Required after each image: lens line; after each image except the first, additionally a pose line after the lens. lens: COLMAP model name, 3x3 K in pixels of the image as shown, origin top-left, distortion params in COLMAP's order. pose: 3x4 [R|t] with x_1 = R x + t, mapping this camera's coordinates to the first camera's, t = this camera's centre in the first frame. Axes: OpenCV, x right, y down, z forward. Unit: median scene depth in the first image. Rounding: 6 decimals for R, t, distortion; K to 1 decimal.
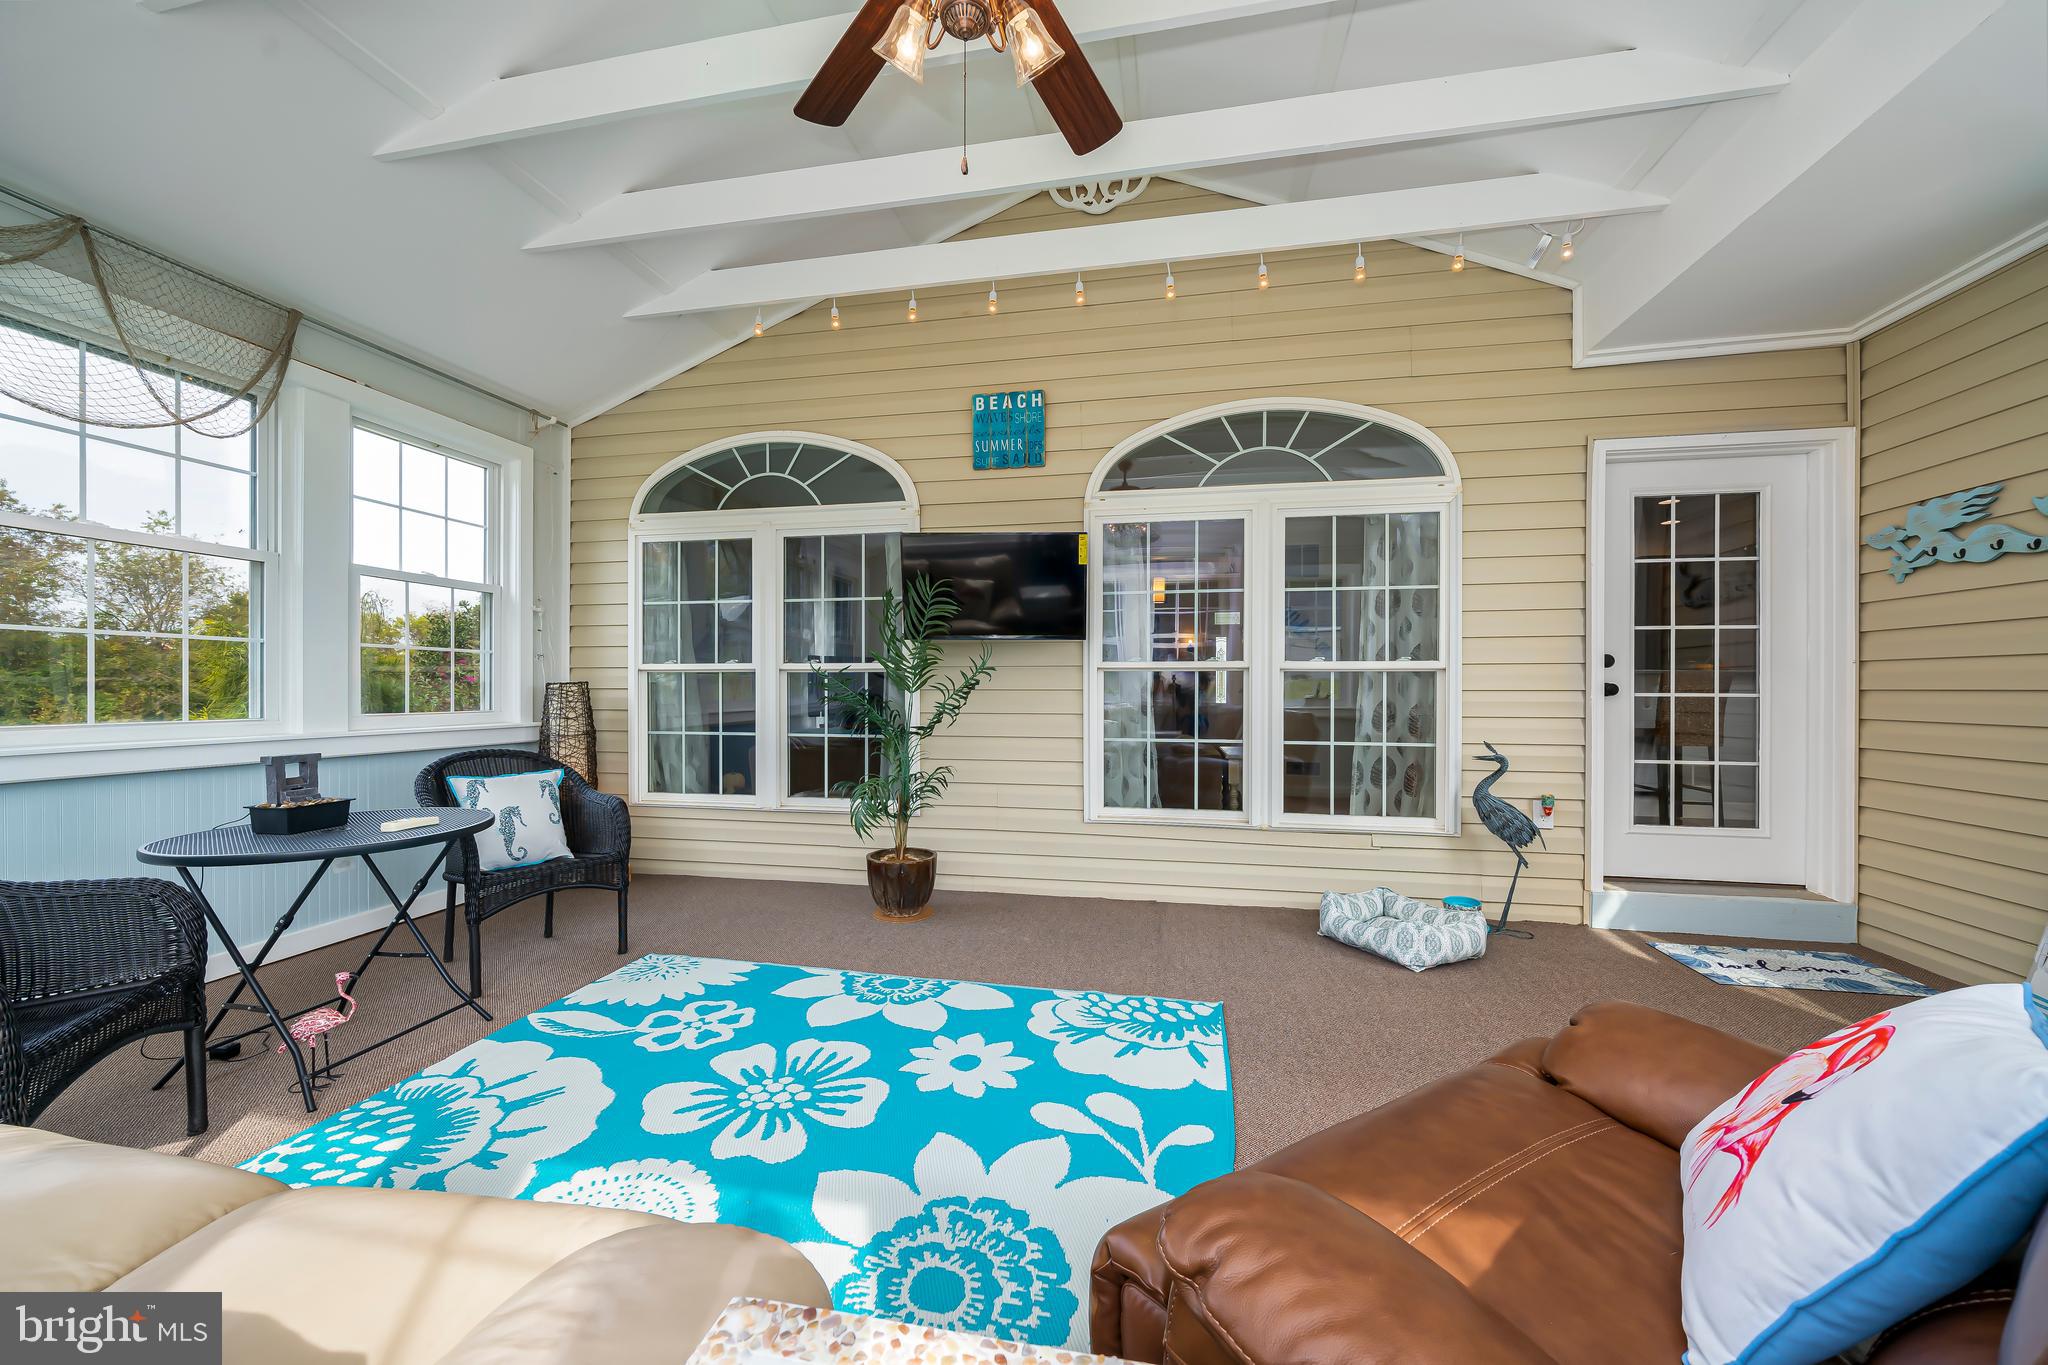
lens RADIAL K [[749.8, 0, 1023.9], [0, 749.8, 690.9], [0, 0, 1]] dist [-0.003117, -0.000215]
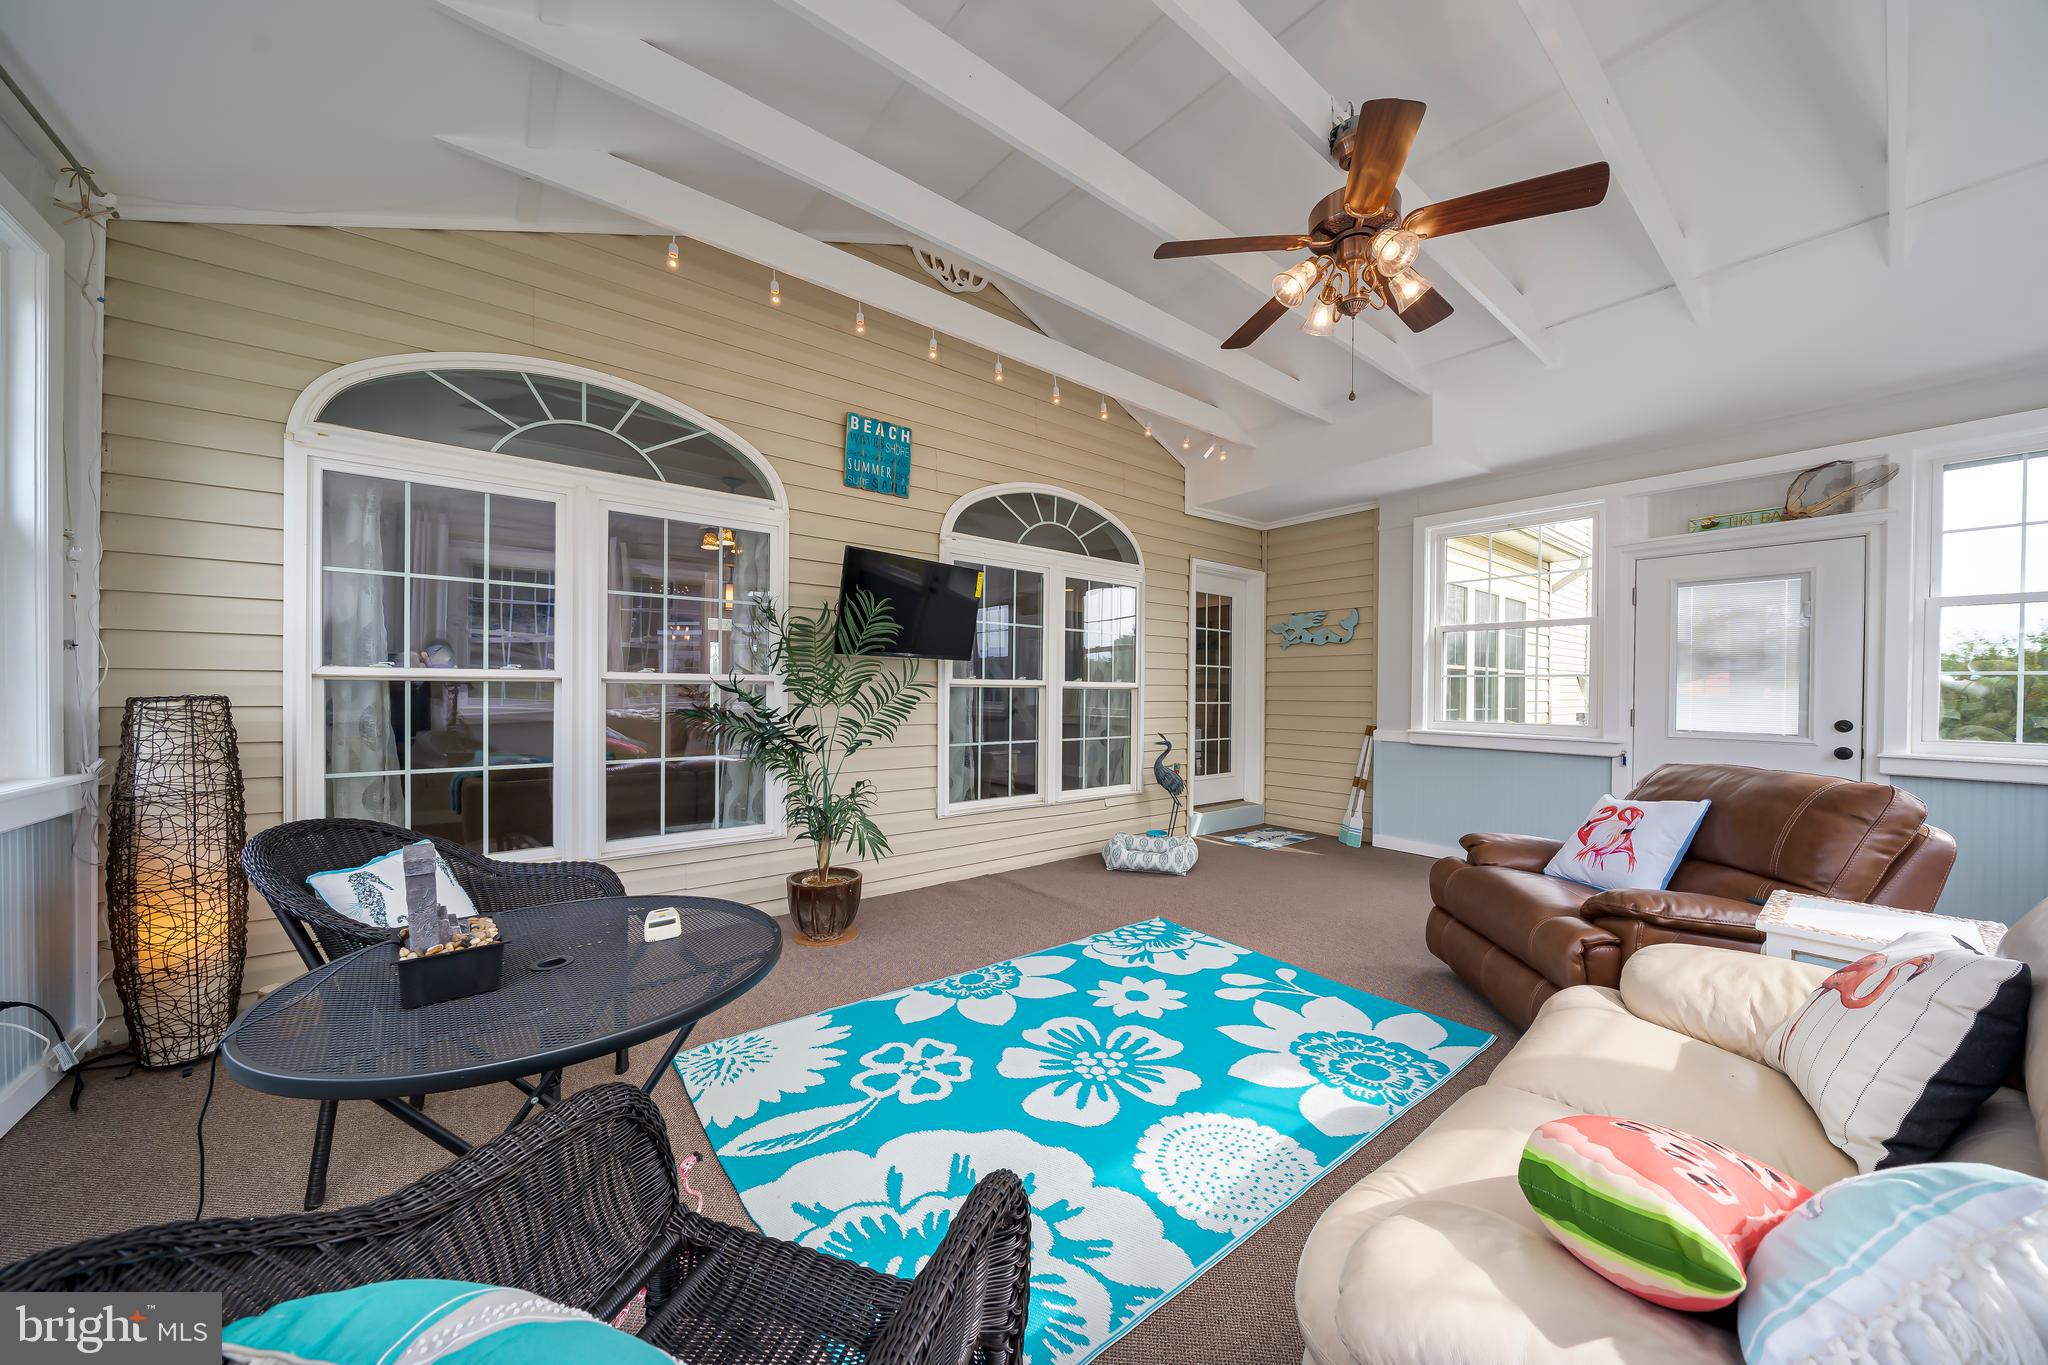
lens RADIAL K [[701.6, 0, 1030.3], [0, 701.6, 694.8], [0, 0, 1]] dist [-0.004707, -0.000083]
pose [[0.645069, -0.001310, 0.764123, -0.977562], [-0.003368, 0.999984, 0.004558, -0.028250], [-0.764117, -0.005514, 0.645054, 0.309805]]
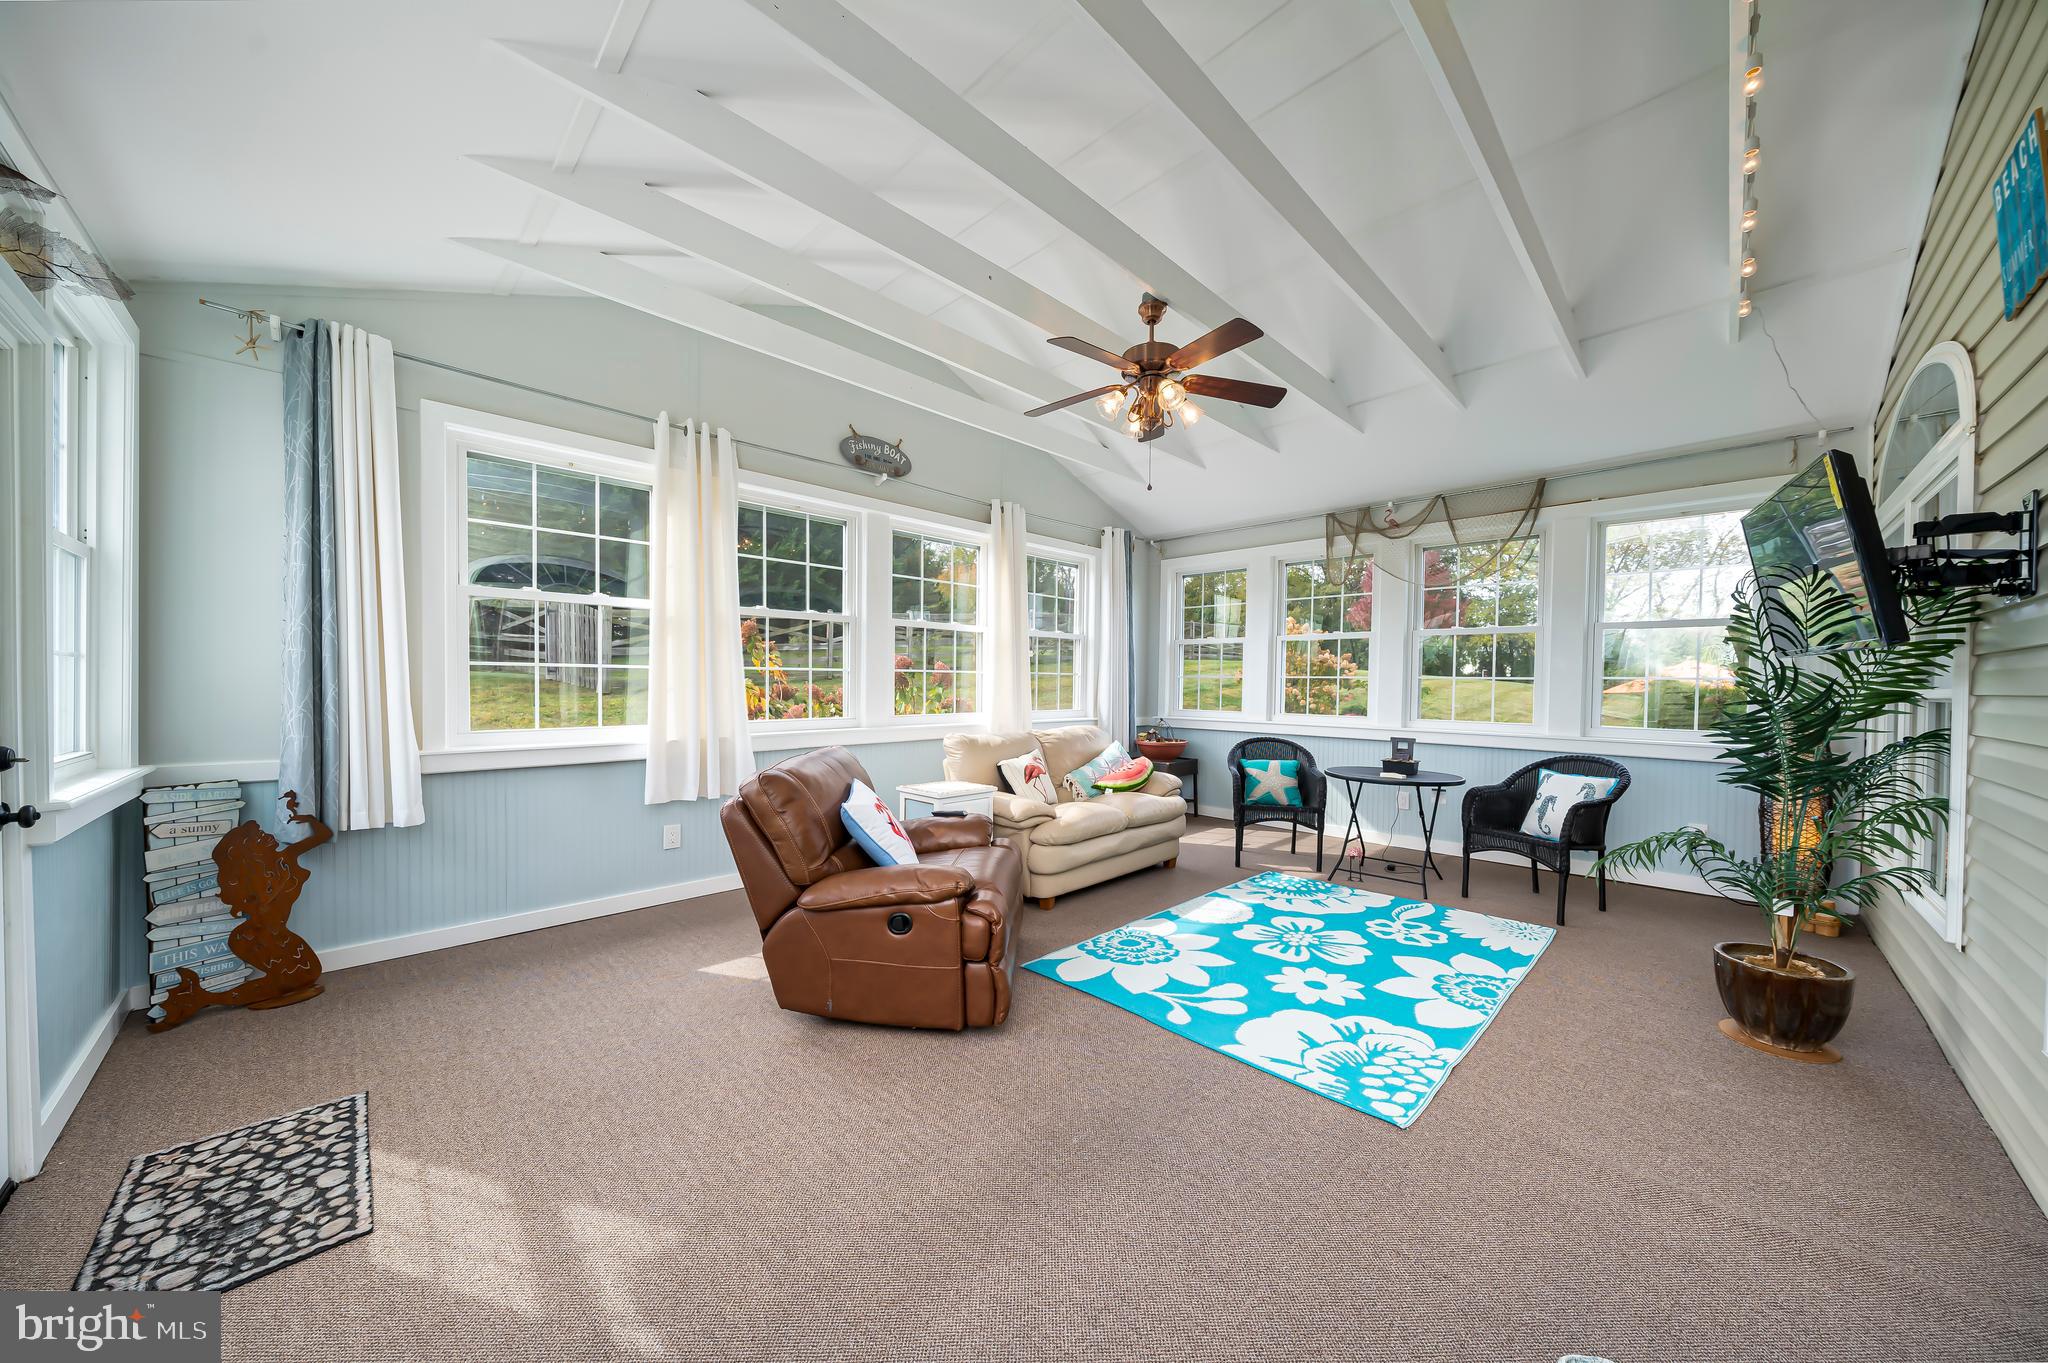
lens RADIAL K [[701.6, 0, 1030.3], [0, 701.6, 693.8], [0, 0, 1]] dist [-0.004707, -0.000083]
pose [[-0.551808, 0.006855, -0.833943, 1.123559], [-0.013650, 0.999758, 0.017250, -0.052062], [0.833859, 0.020902, -0.551581, 1.095145]]
